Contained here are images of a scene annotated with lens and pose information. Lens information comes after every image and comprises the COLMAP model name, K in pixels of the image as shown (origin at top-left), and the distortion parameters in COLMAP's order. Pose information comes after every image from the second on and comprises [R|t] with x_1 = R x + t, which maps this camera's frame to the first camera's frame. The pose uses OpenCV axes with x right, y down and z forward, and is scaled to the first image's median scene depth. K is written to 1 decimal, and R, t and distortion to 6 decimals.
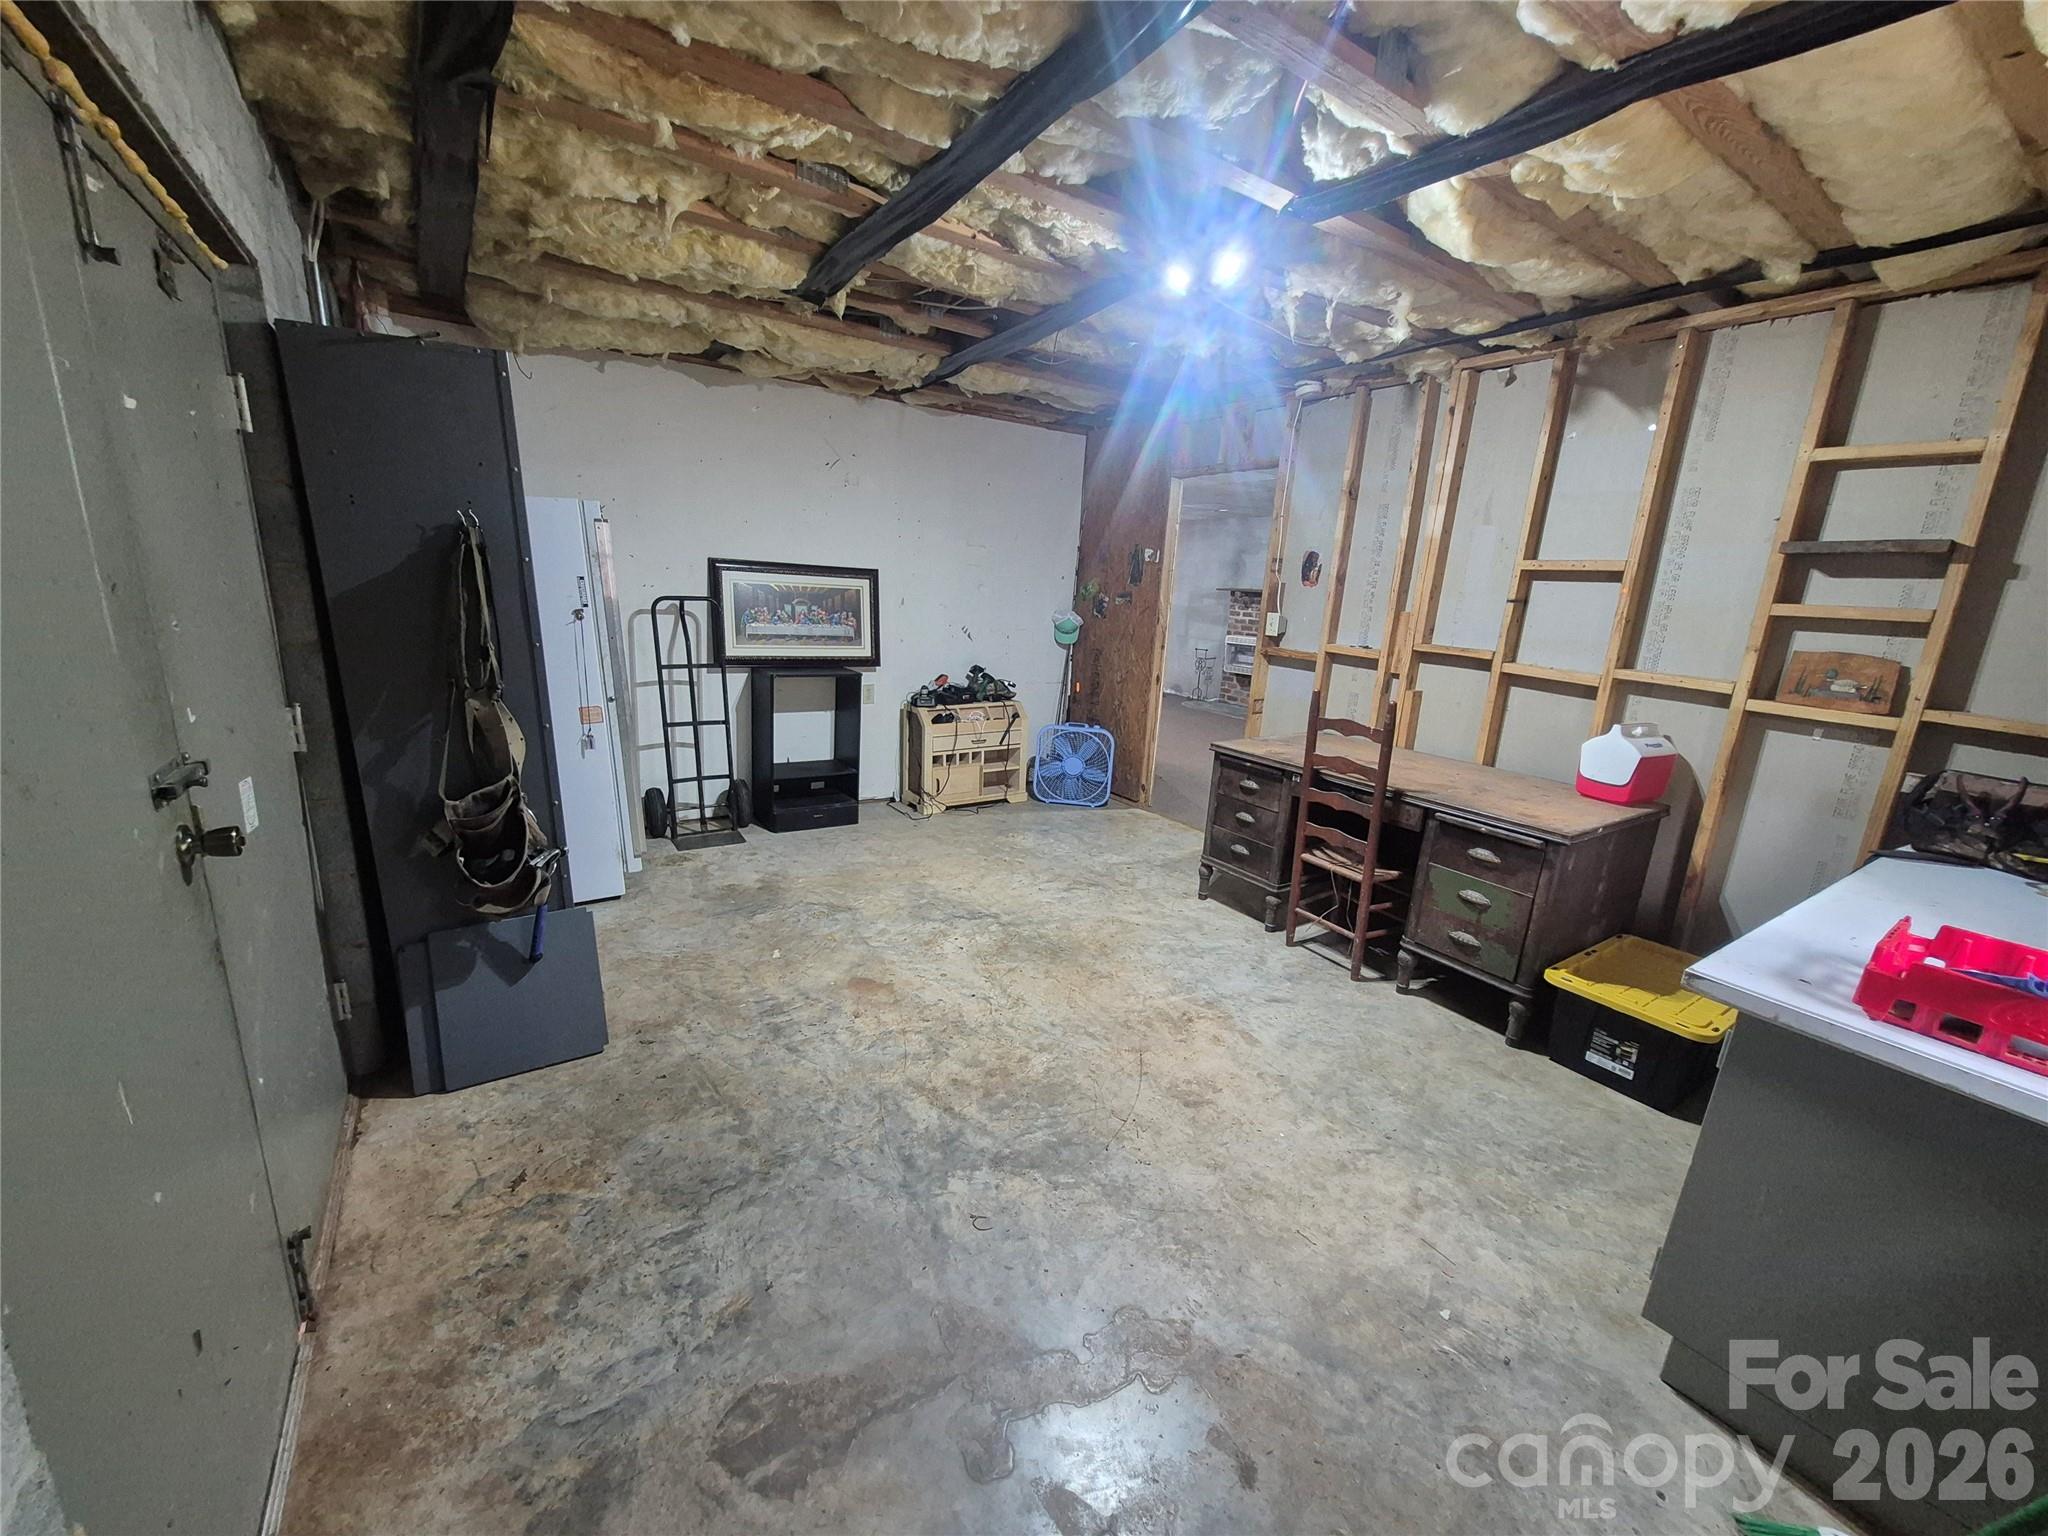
lens RADIAL K [[803.8, 0, 1015.7], [0, 803.8, 774.4], [0, 0, 1]] dist [0.005487, -0.001604]
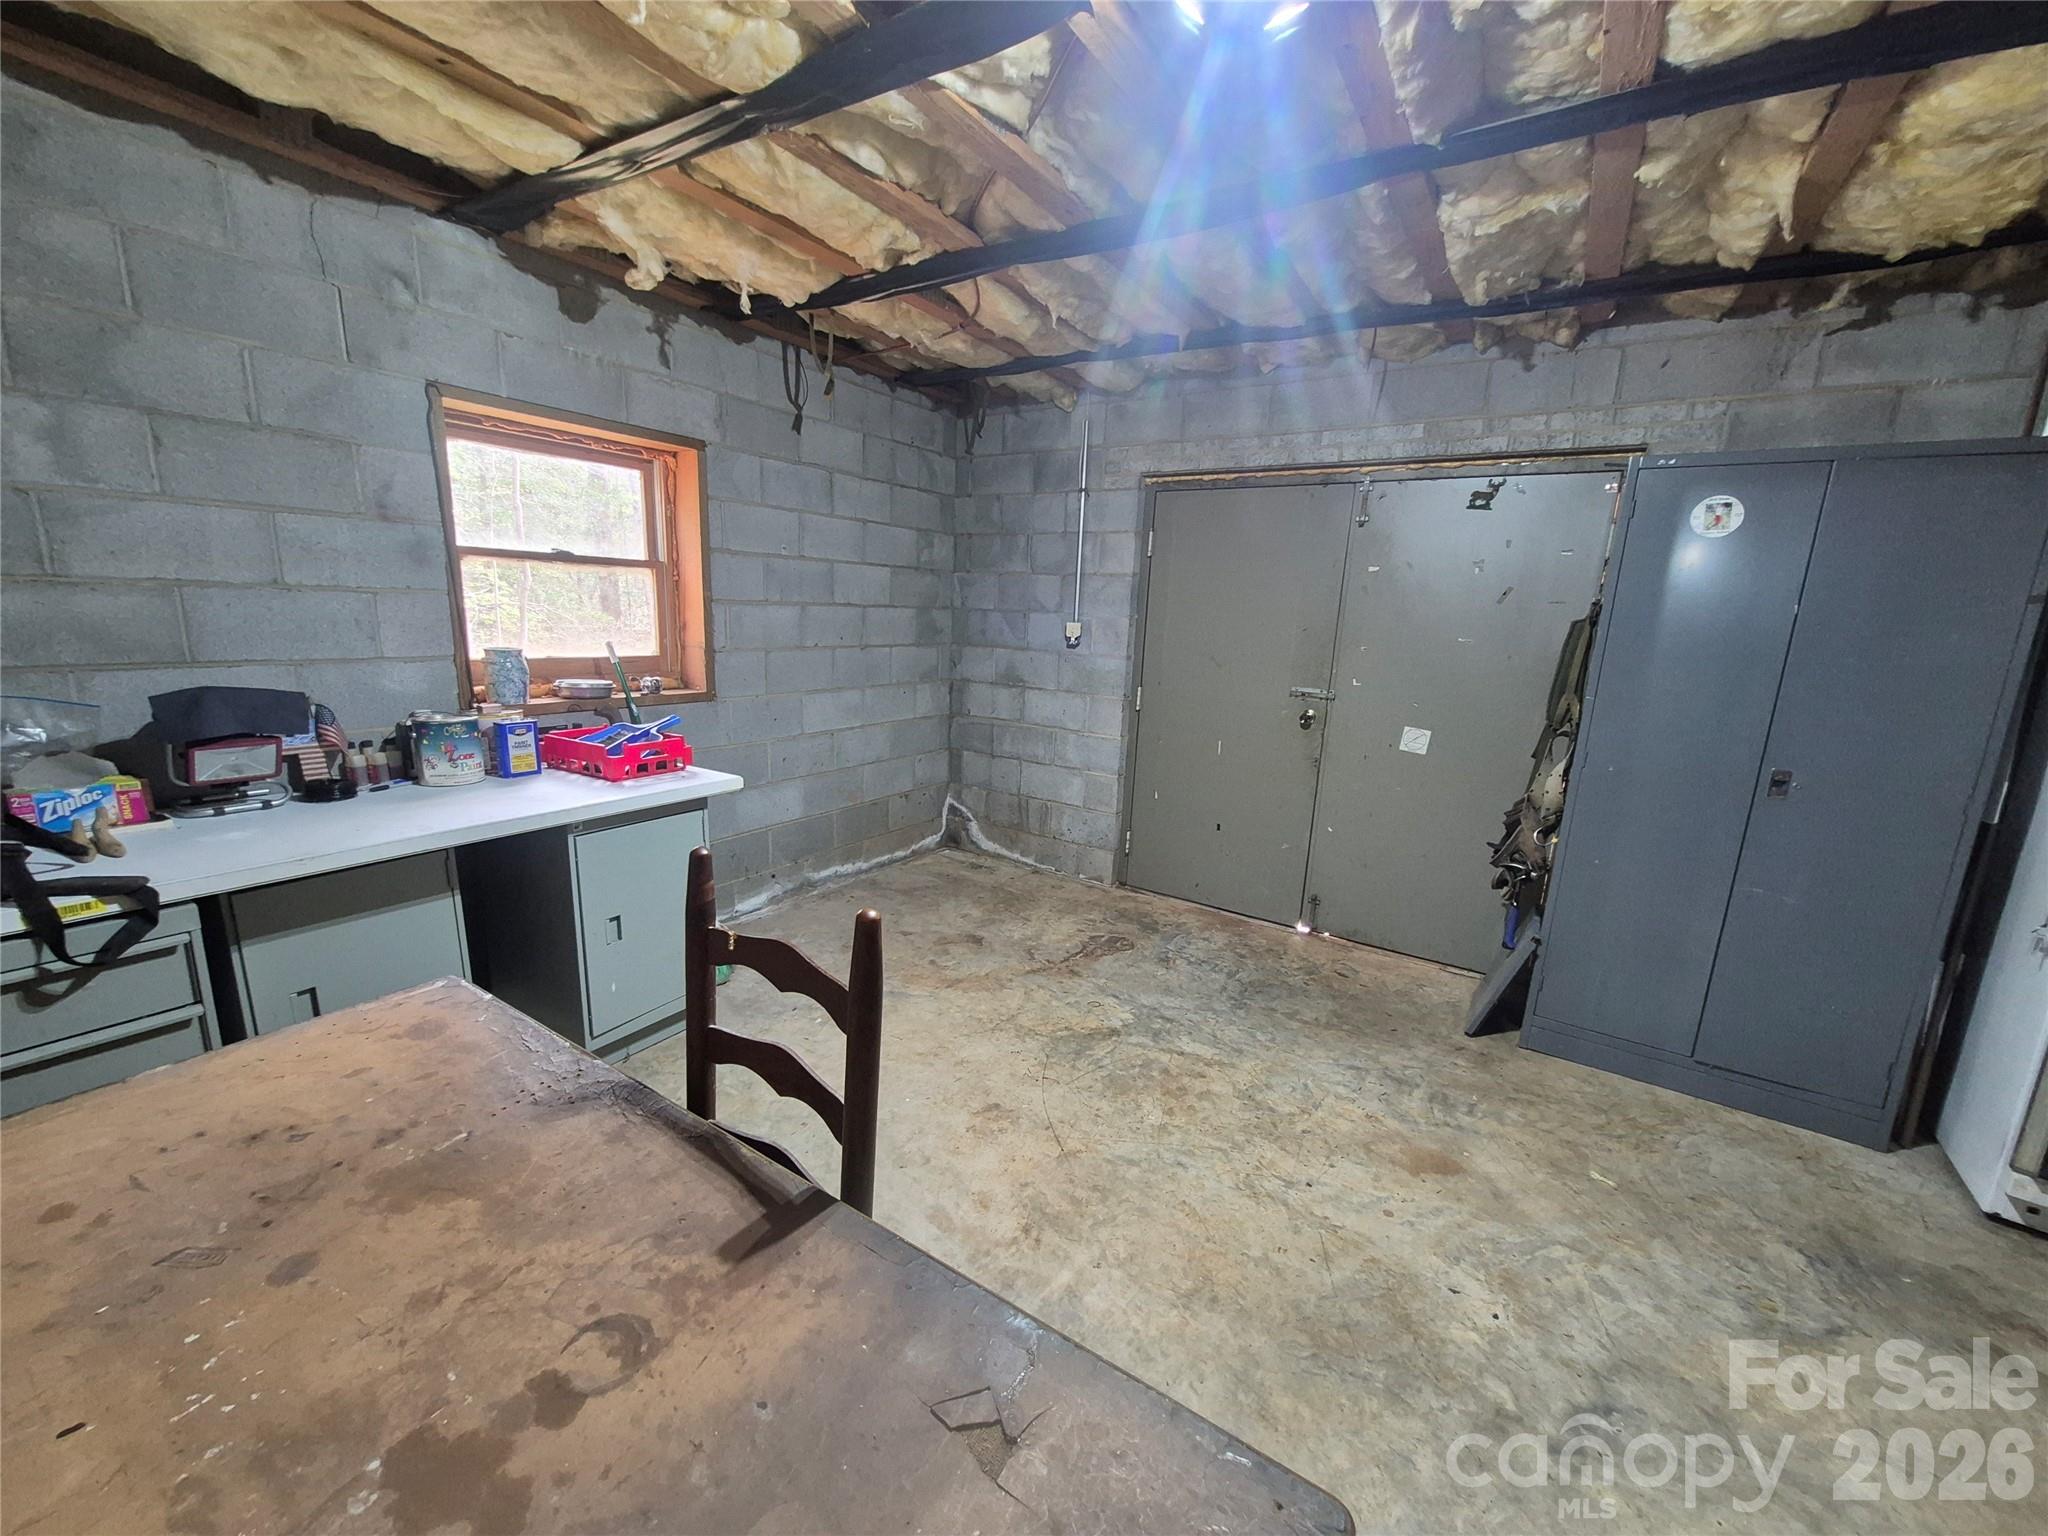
lens RADIAL K [[803.8, 0, 1010.6], [0, 803.8, 782.4], [0, 0, 1]] dist [0.005487, -0.001604]
pose [[-0.921191, -0.002958, -0.389100, 0.381584], [-0.174491, 0.896930, 0.406287, -0.238198], [0.347794, 0.442163, -0.826760, 1.071011]]
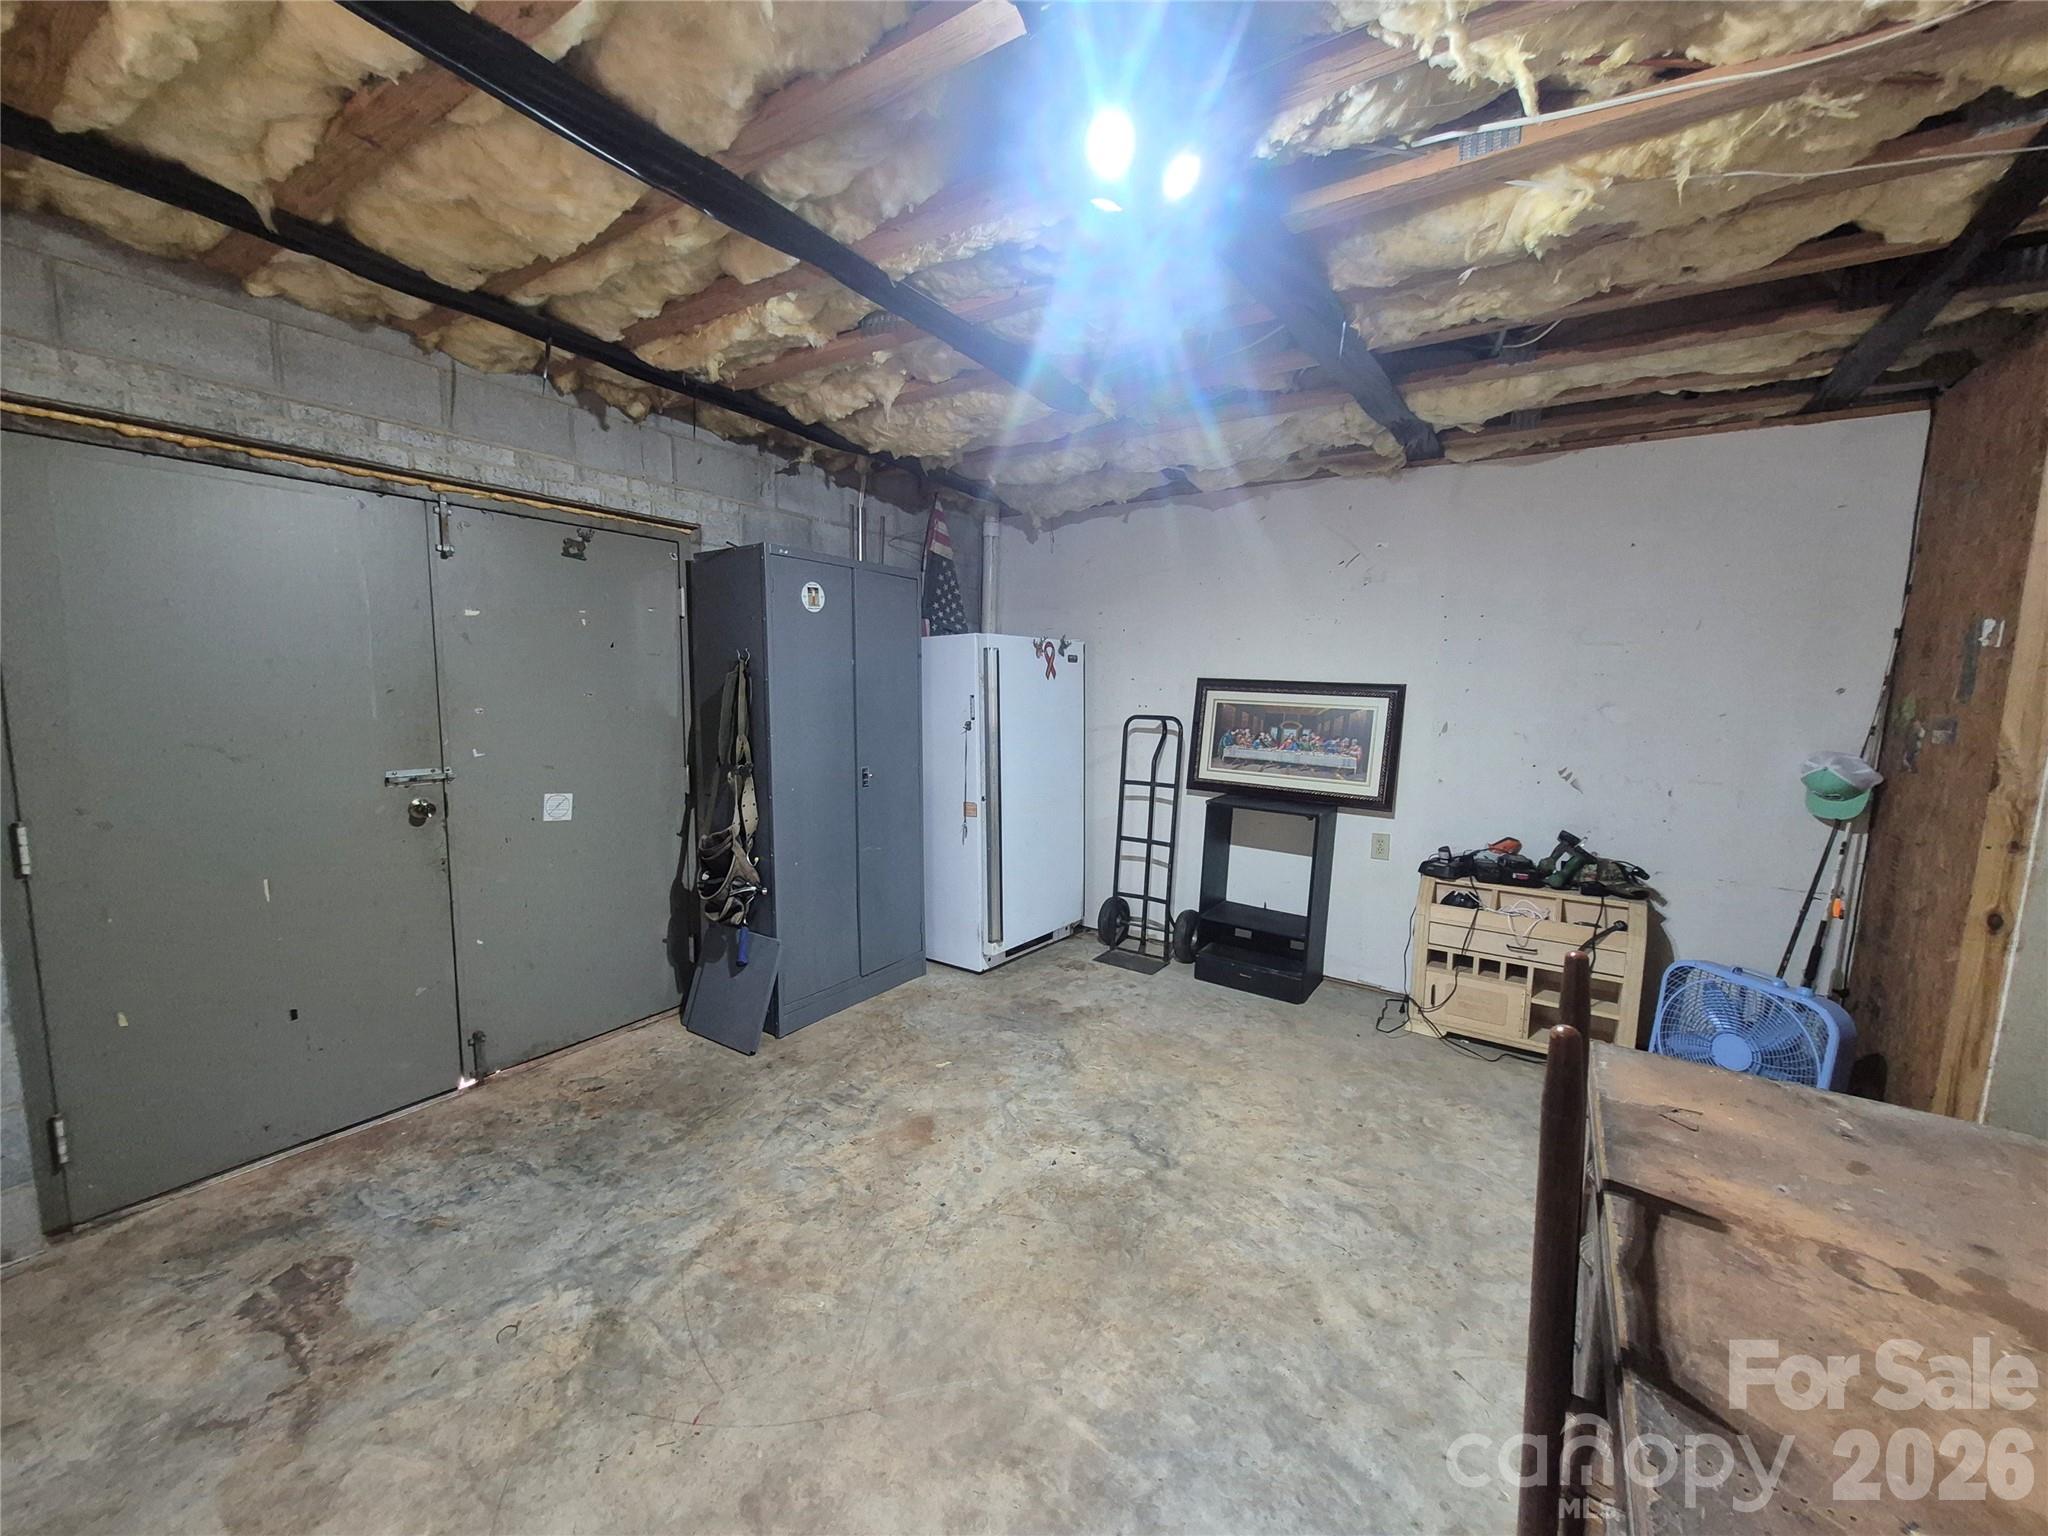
lens RADIAL K [[803.8, 0, 1006.5], [0, 803.8, 775.1], [0, 0, 1]] dist [0.005487, -0.001604]
pose [[0.377452, 0.070781, -0.923320, 0.526863], [-0.221069, 0.975133, -0.015619, -0.105853], [0.899255, 0.210013, 0.383713, 0.531019]]
